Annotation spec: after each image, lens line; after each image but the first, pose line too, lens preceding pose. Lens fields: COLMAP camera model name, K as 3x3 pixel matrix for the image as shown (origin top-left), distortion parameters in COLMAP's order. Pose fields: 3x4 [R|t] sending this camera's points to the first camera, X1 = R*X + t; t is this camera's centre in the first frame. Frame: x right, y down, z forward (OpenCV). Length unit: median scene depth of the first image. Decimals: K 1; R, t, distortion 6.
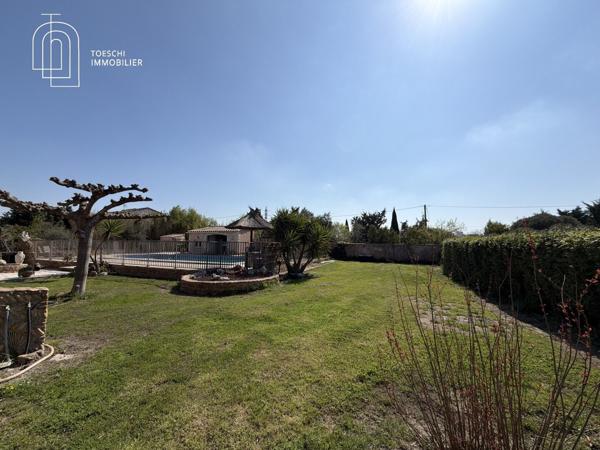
lens RADIAL K [[241.0, 0, 299.1], [0, 241.0, 226.9], [0, 0, 1]] dist [0.002774, 0.000283]
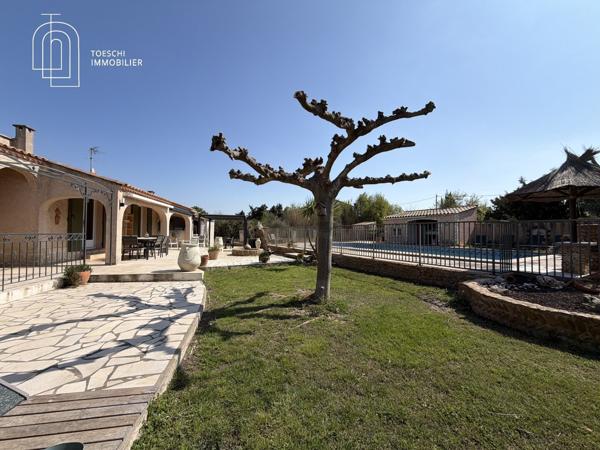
lens RADIAL K [[241.0, 0, 300.7], [0, 241.0, 226.0], [0, 0, 1]] dist [0.002774, 0.000283]
pose [[0.781192, -0.023091, -0.623864, -0.333468], [0.046168, 0.998716, 0.020845, 0.036745], [0.622581, -0.045087, 0.781255, 0.278471]]
